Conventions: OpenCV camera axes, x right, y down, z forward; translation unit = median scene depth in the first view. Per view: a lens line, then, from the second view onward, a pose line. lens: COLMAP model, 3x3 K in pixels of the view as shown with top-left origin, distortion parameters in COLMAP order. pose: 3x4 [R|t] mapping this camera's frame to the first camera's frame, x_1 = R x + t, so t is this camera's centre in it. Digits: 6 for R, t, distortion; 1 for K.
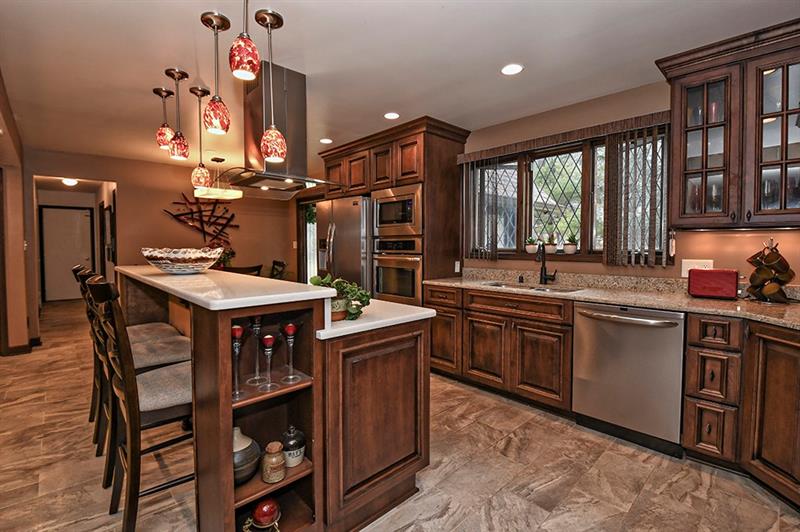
lens RADIAL K [[360.0, 0, 403.3], [0, 360.0, 263.3], [0, 0, 1]] dist [-0.000592, -0.000113]
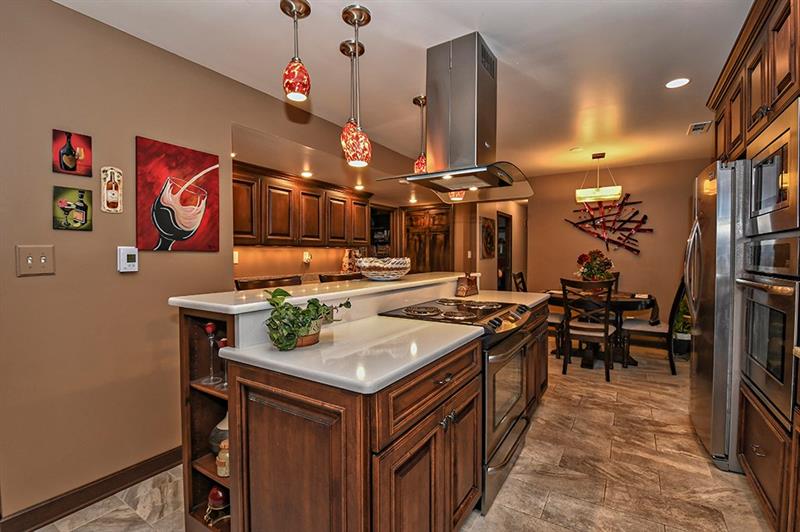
lens RADIAL K [[360.0, 0, 403.4], [0, 360.0, 262.8], [0, 0, 1]] dist [-0.000592, -0.000113]
pose [[0.245726, 0.018419, -0.969164, 0.188879], [-0.043644, 0.999016, 0.007921, -0.013877], [0.968356, 0.040352, 0.246288, 0.293120]]
